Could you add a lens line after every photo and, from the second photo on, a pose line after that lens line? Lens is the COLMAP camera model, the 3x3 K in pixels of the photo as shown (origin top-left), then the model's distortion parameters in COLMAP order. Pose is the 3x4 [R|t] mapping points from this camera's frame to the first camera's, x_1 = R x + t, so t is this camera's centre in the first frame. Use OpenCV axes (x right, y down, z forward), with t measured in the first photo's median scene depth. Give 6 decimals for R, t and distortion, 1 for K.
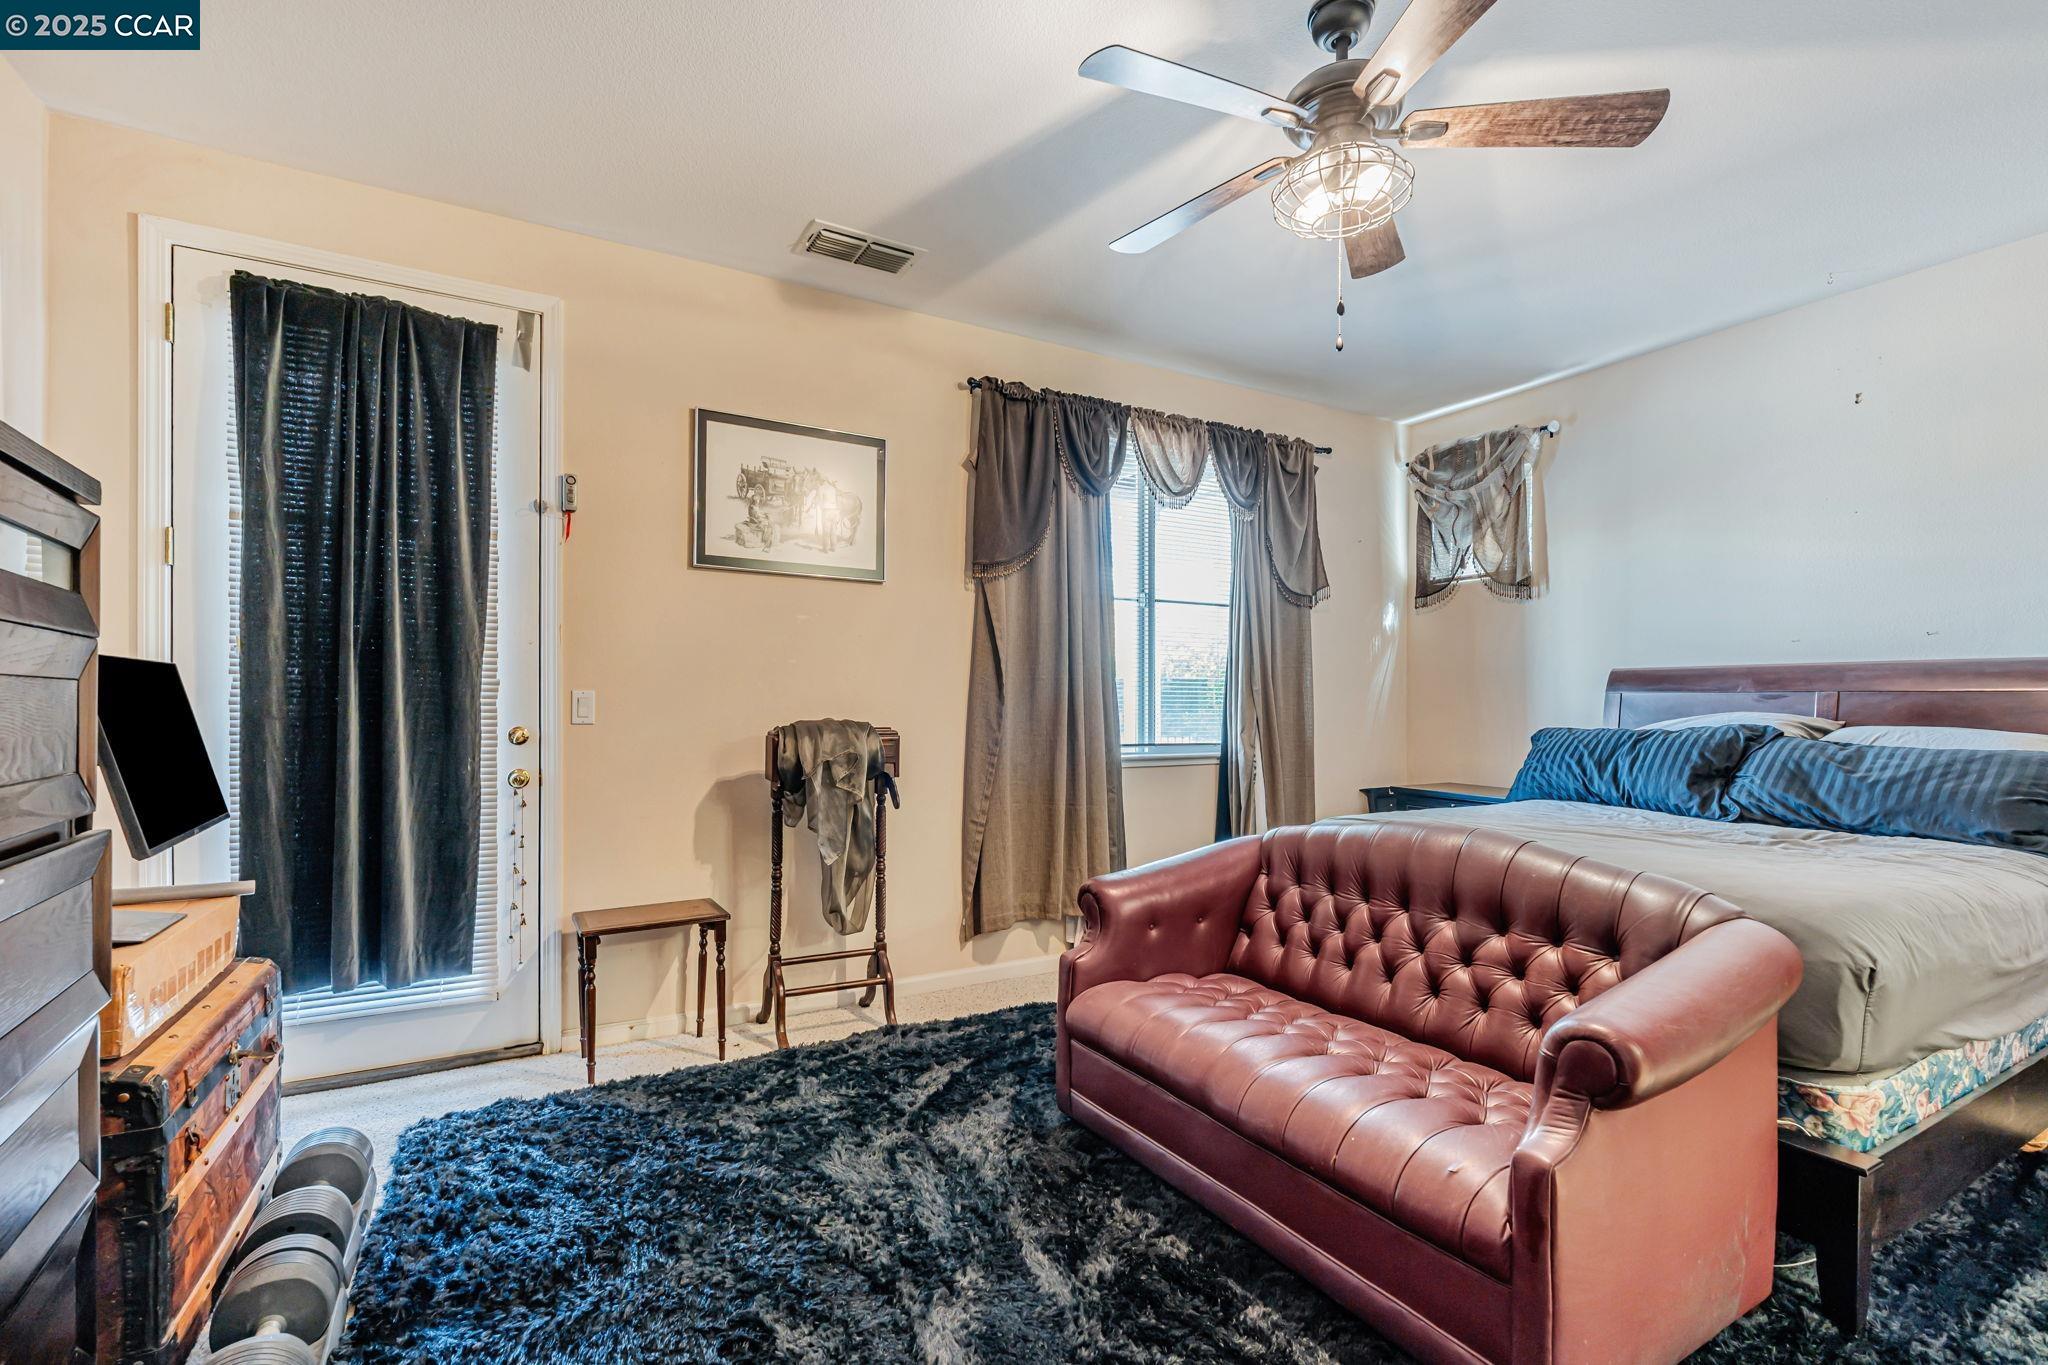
lens RADIAL K [[933.6, 0, 1024.0], [0, 933.6, 682.5], [0, 0, 1]] dist [0.000082, 0.000029]
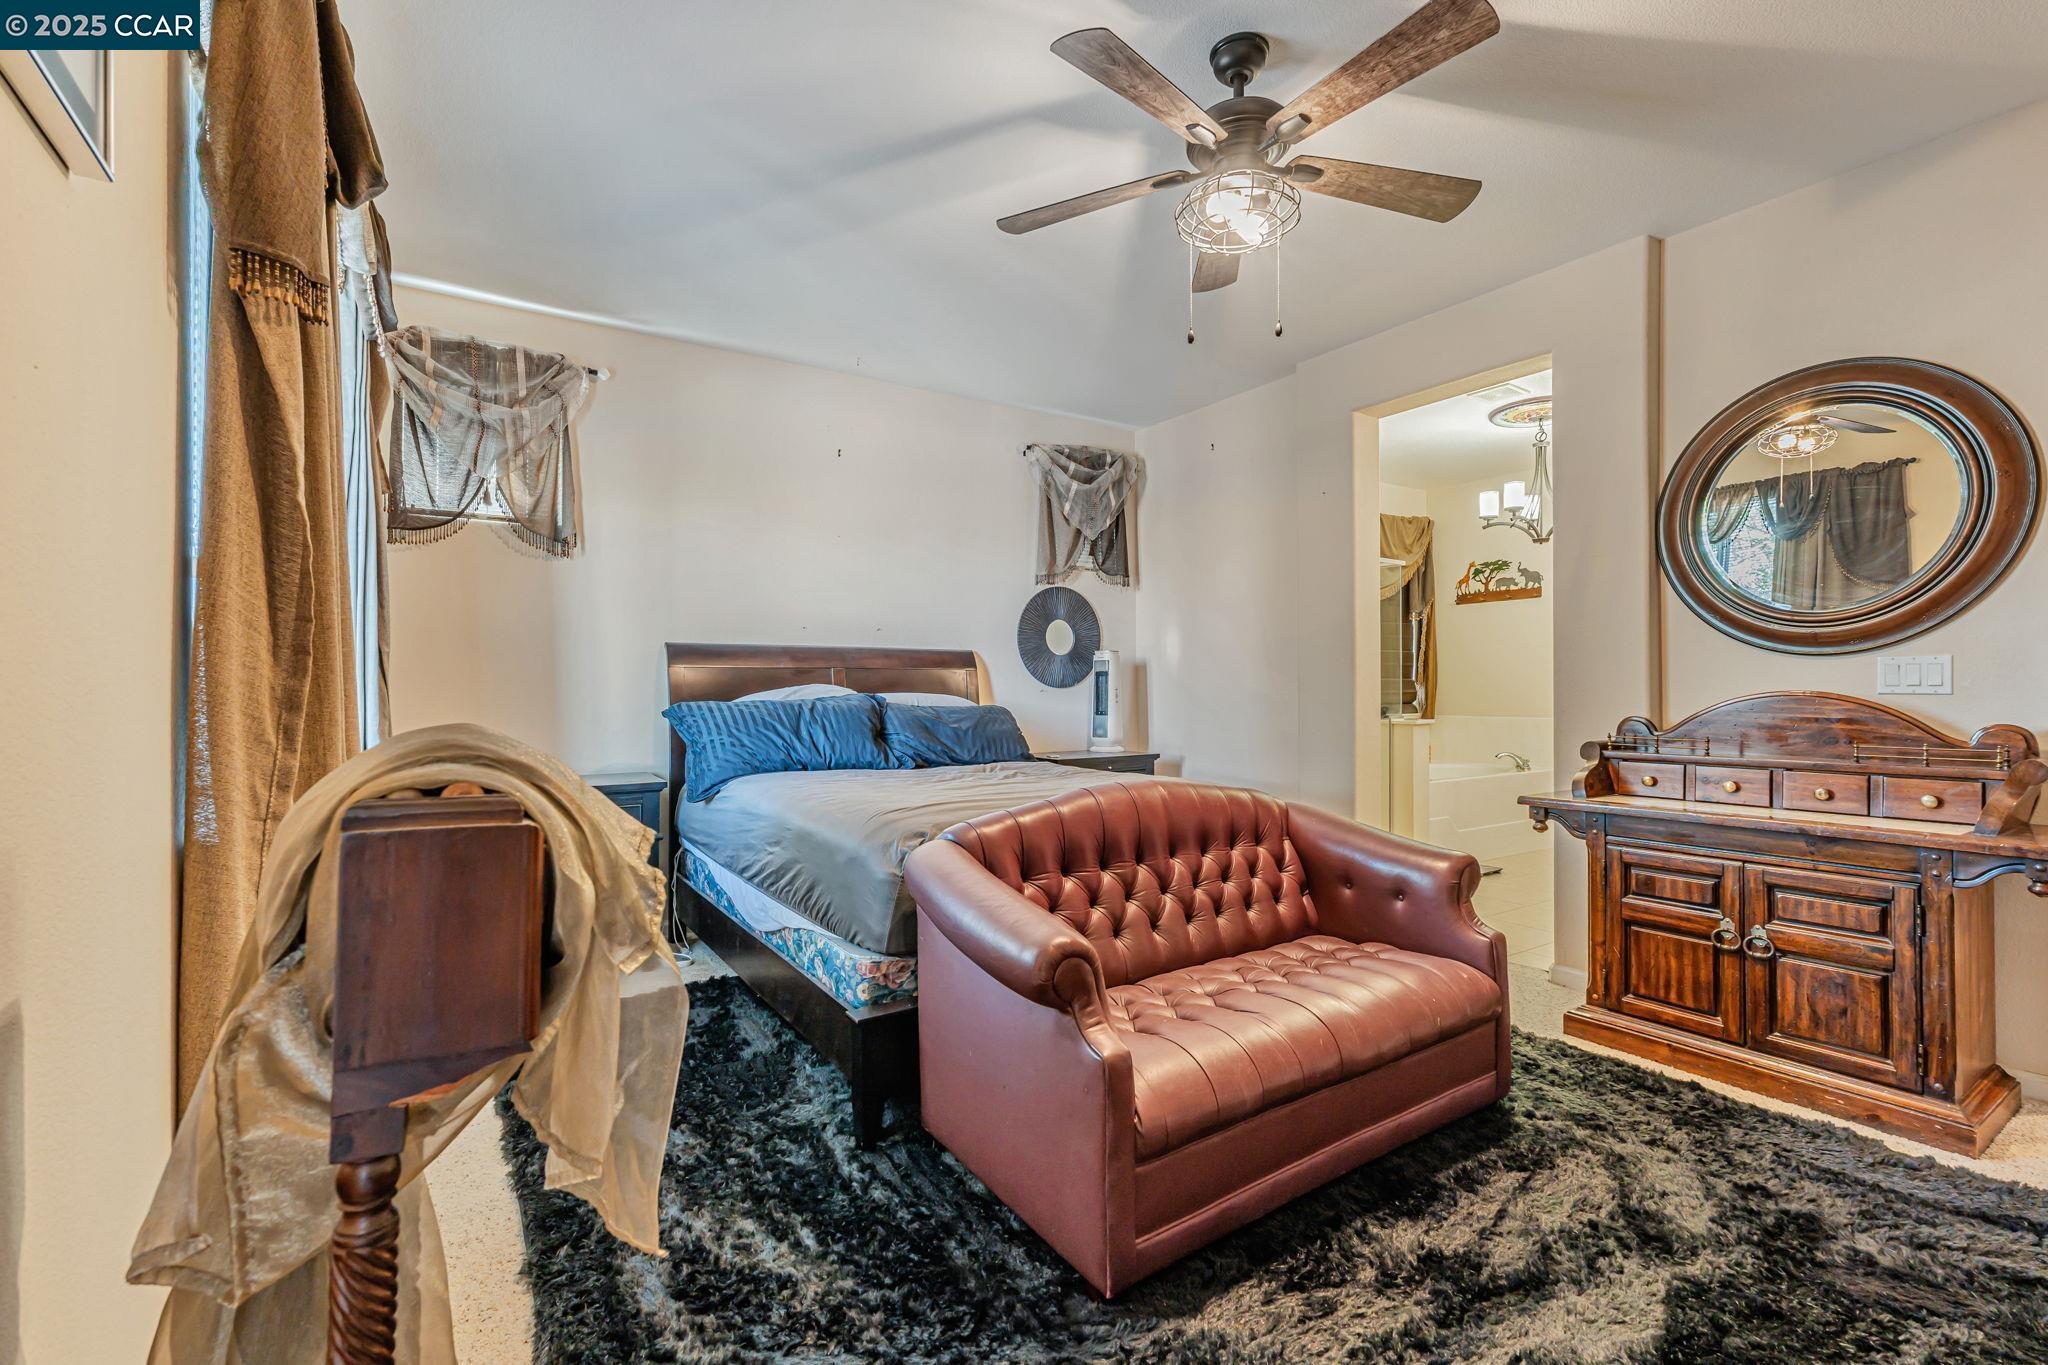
lens RADIAL K [[892.0, 0, 1028.7], [0, 892.0, 665.4], [0, 0, 1]] dist [0.000835, 0.000051]
pose [[-0.082235, 0.012191, 0.996538, -0.356952], [-0.020392, 0.999695, -0.013912, 0.016194], [-0.996404, -0.021465, -0.081961, 0.685220]]
